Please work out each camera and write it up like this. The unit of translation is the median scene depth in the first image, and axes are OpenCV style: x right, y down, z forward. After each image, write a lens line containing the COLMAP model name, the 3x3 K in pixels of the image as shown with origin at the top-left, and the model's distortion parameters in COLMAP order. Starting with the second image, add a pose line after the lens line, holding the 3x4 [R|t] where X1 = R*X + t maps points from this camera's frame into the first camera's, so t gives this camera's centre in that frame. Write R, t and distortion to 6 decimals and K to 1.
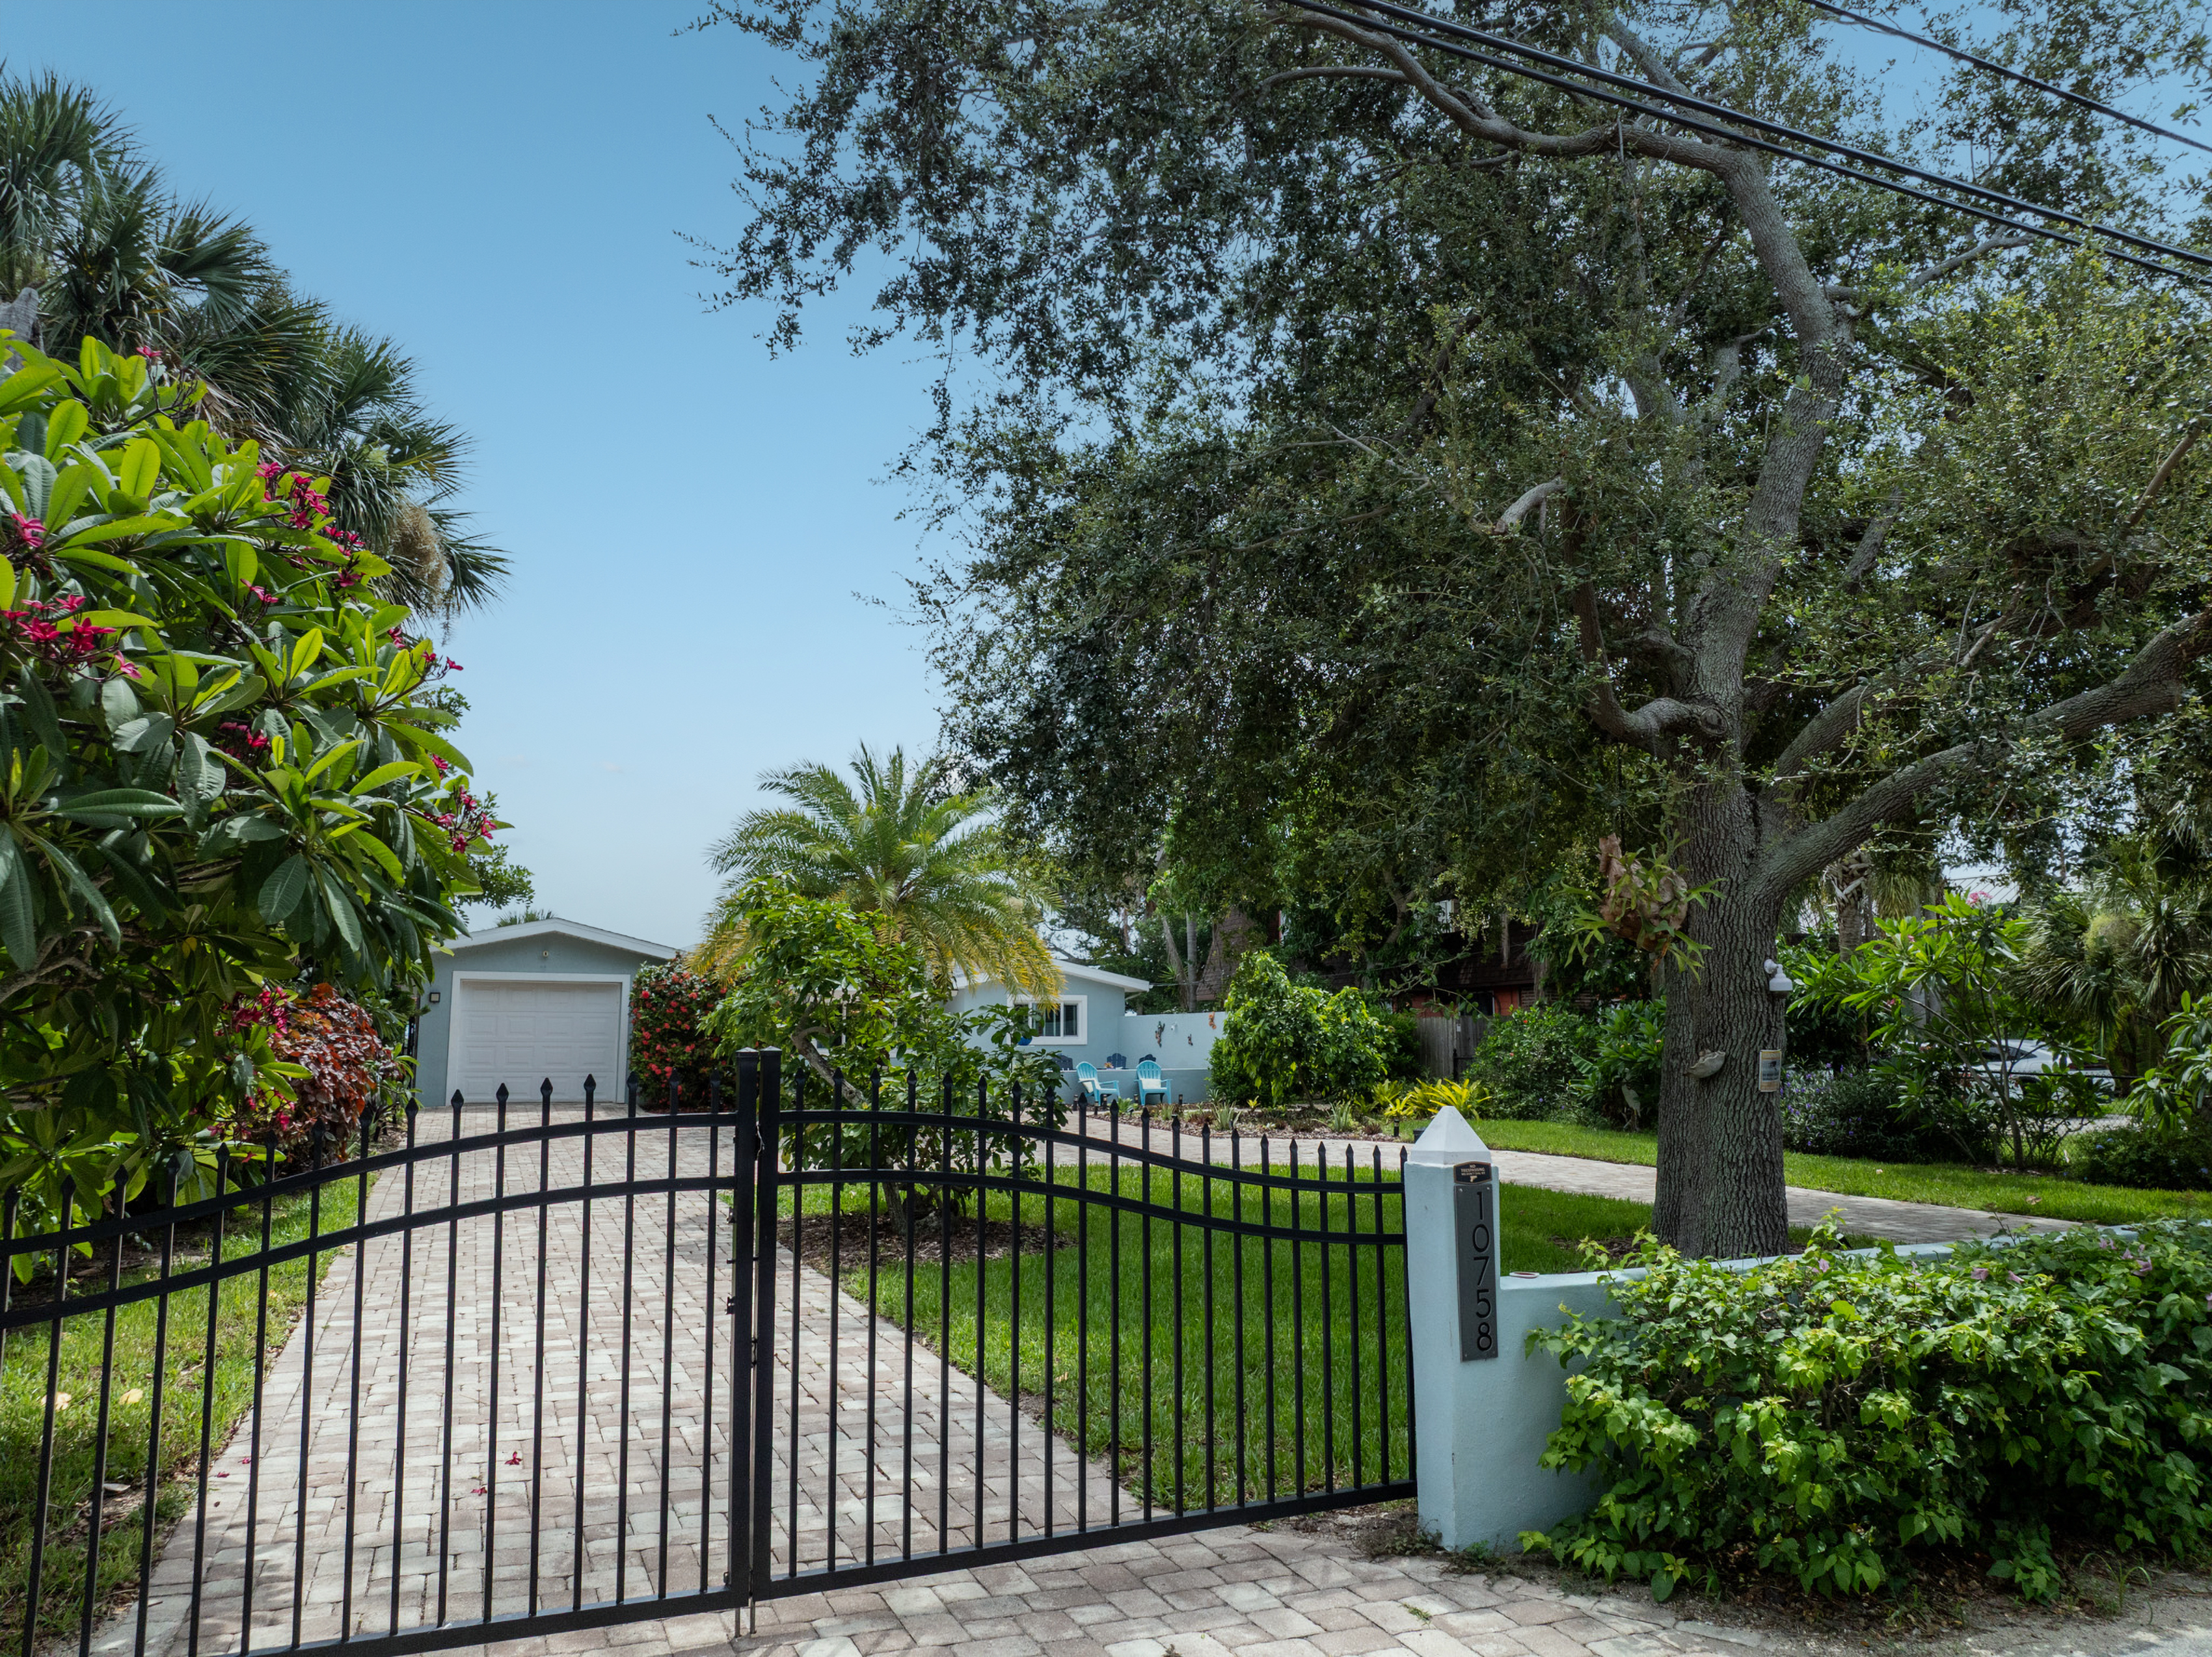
lens RADIAL K [[1562.0, 0, 1106.0], [0, 1562.0, 828.5], [0, 0, 1]] dist [-0.028793, -0.019756]
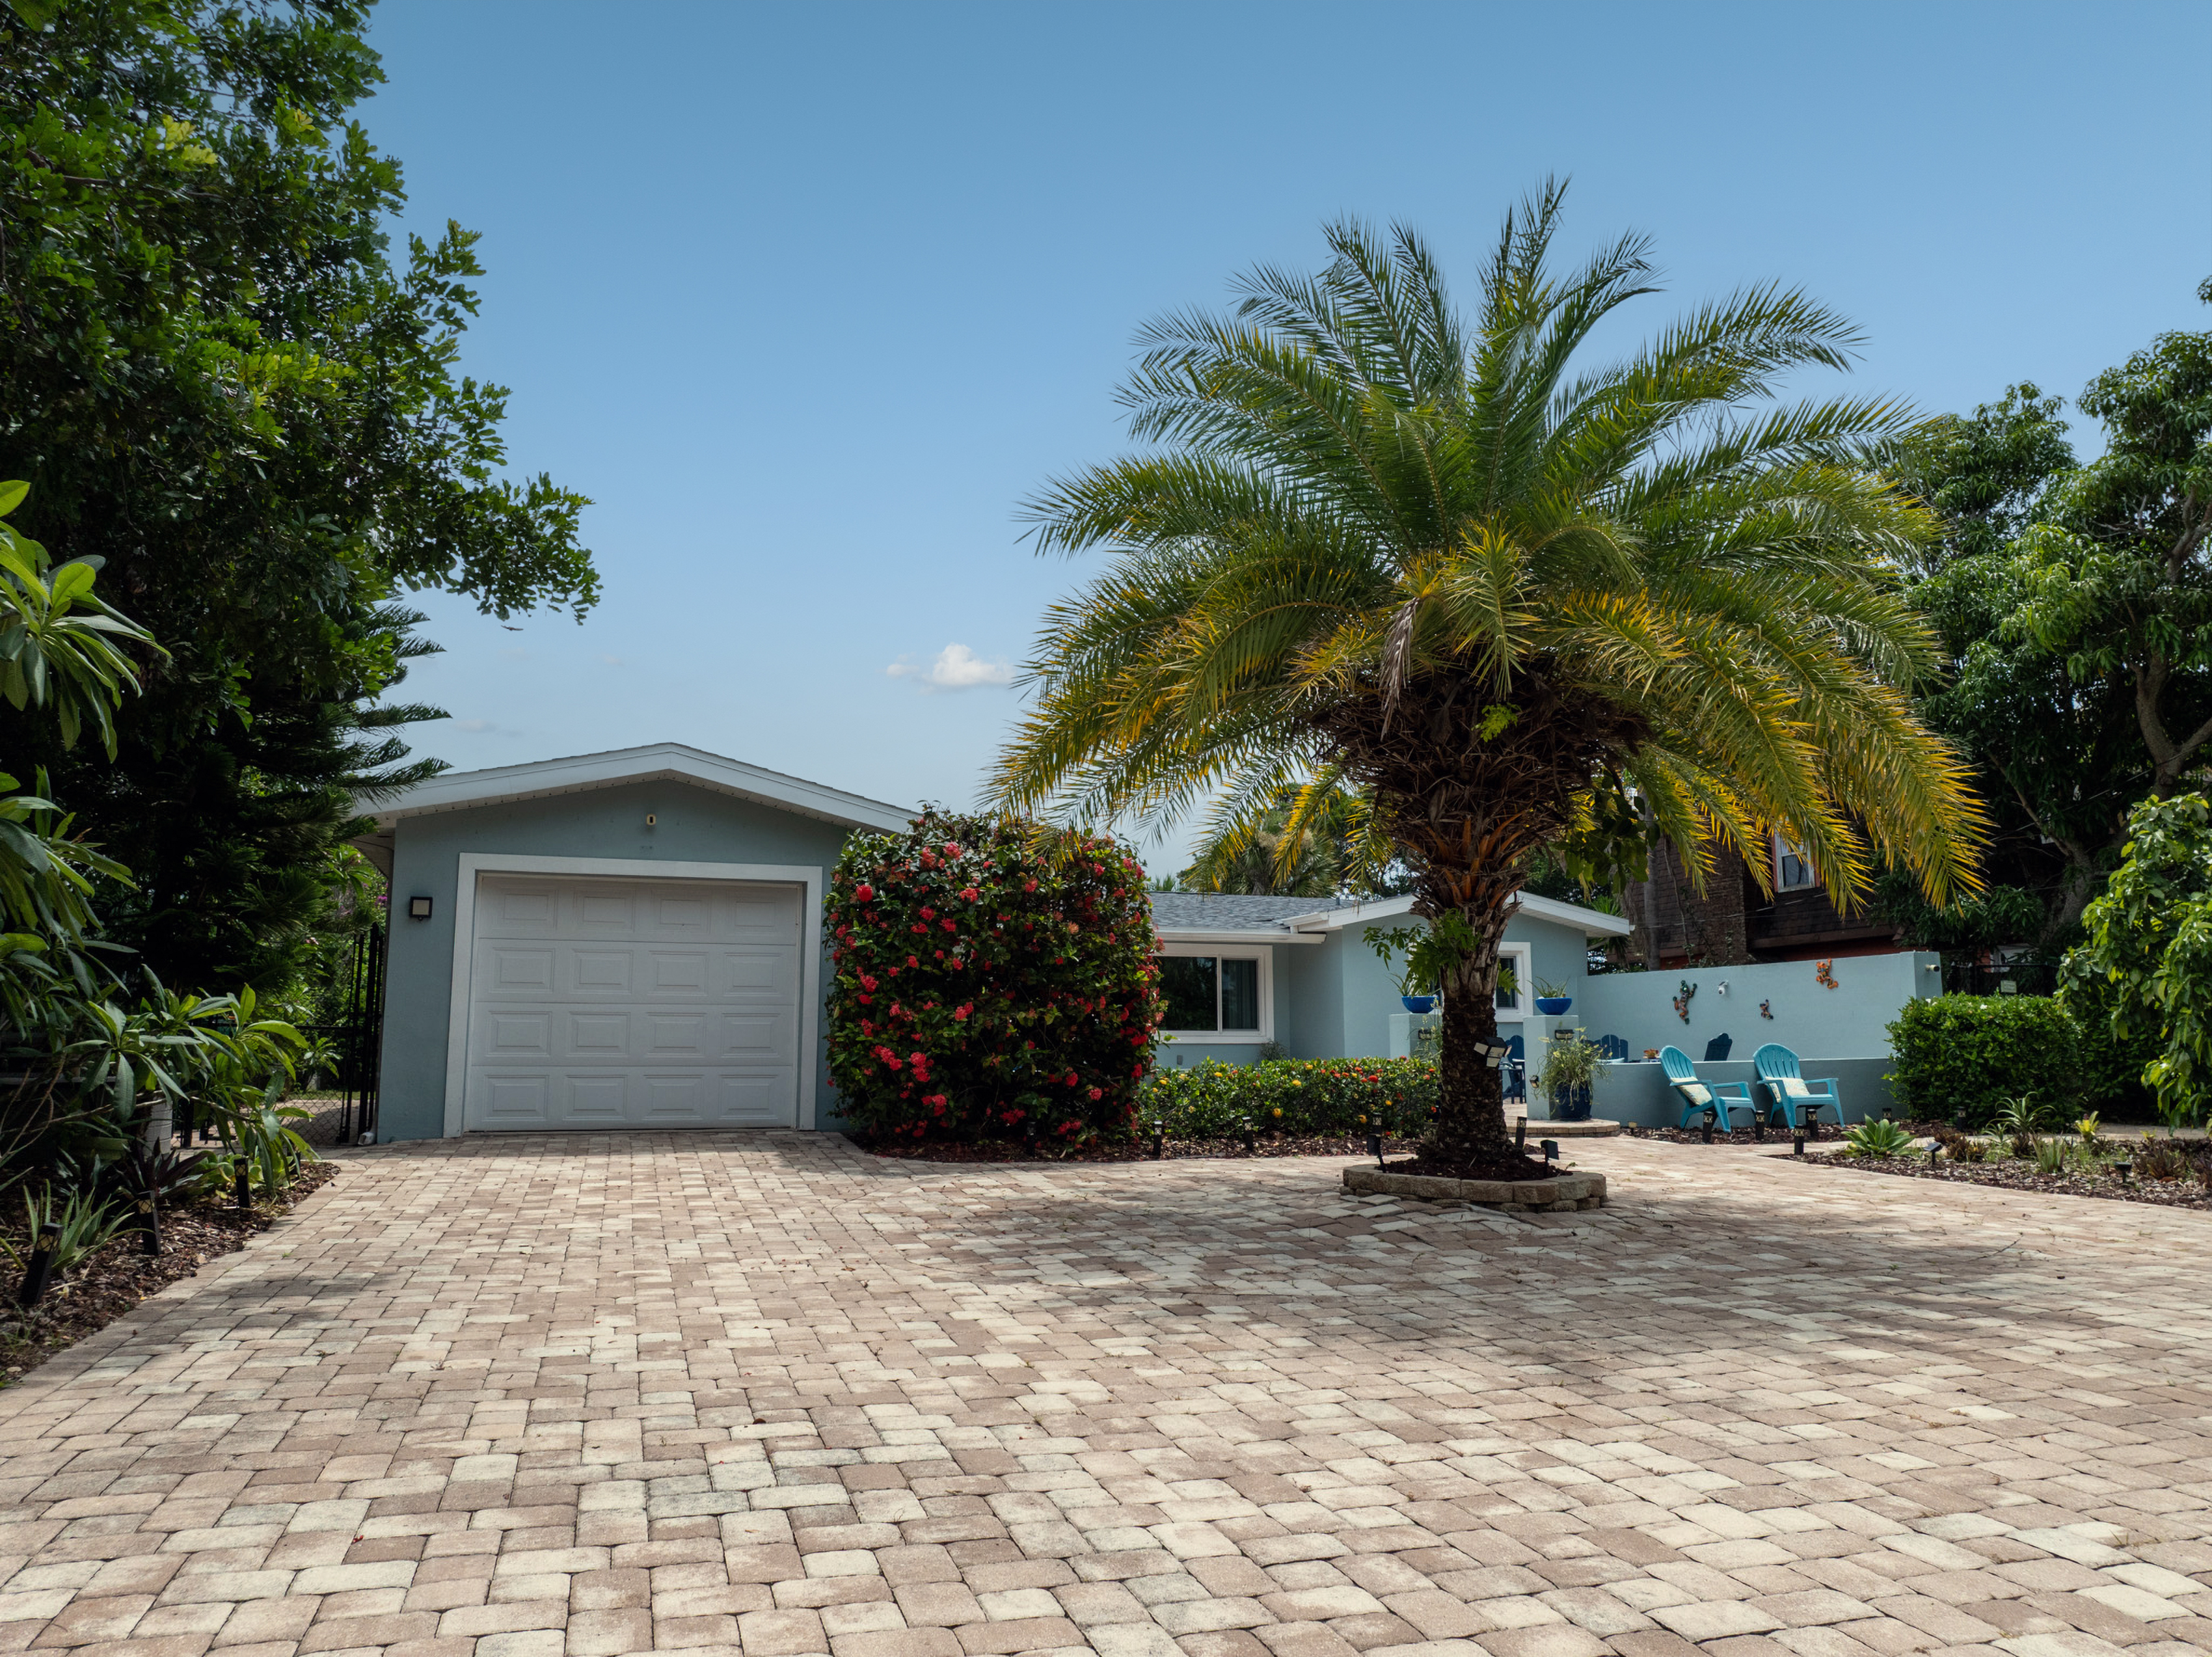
lens RADIAL K [[1562.0, 0, 1106.0], [0, 1562.0, 828.5], [0, 0, 1]] dist [-0.028793, -0.019756]
pose [[0.996477, -0.011826, -0.083026, -0.243152], [0.011942, 0.999928, 0.000901, 0.114100], [0.083010, -0.001889, 0.996547, 0.717729]]
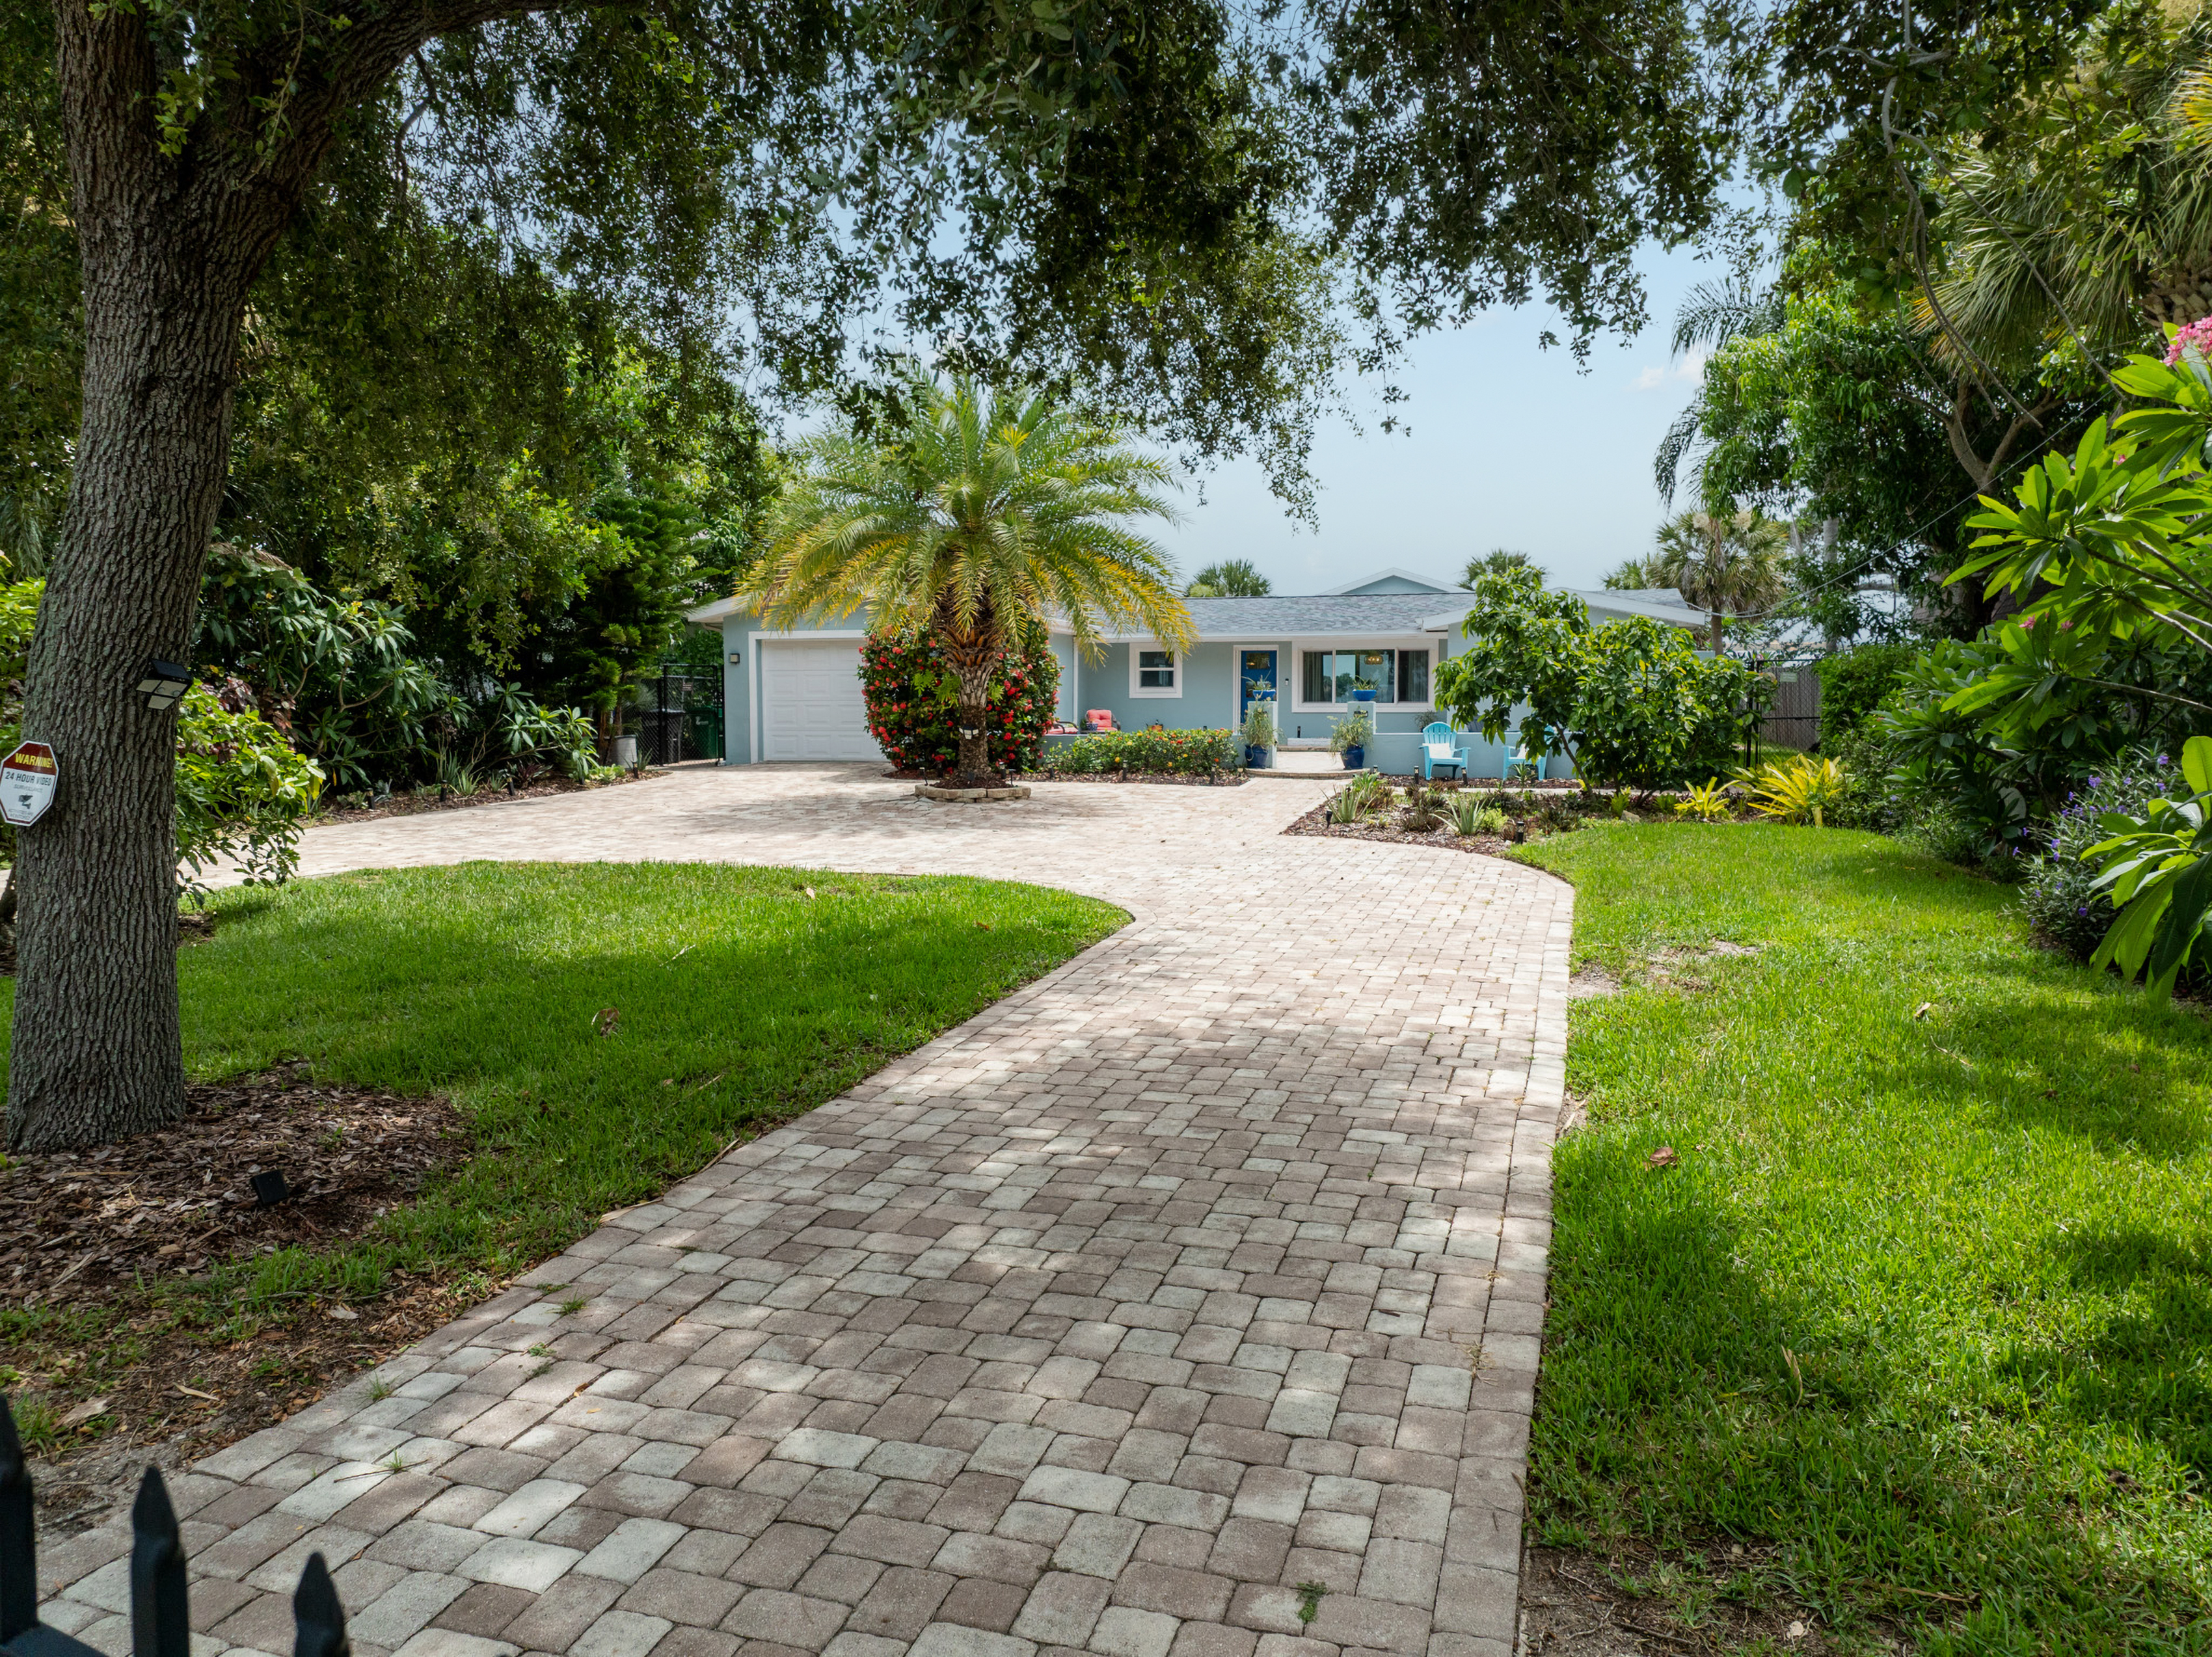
lens RADIAL K [[1562.0, 0, 1106.0], [0, 1562.0, 828.5], [0, 0, 1]] dist [-0.028793, -0.019756]
pose [[0.774606, 0.050291, -0.630441, 0.533669], [0.093120, 0.976900, 0.192343, 0.057678], [0.625551, -0.207697, 0.752030, 0.473056]]
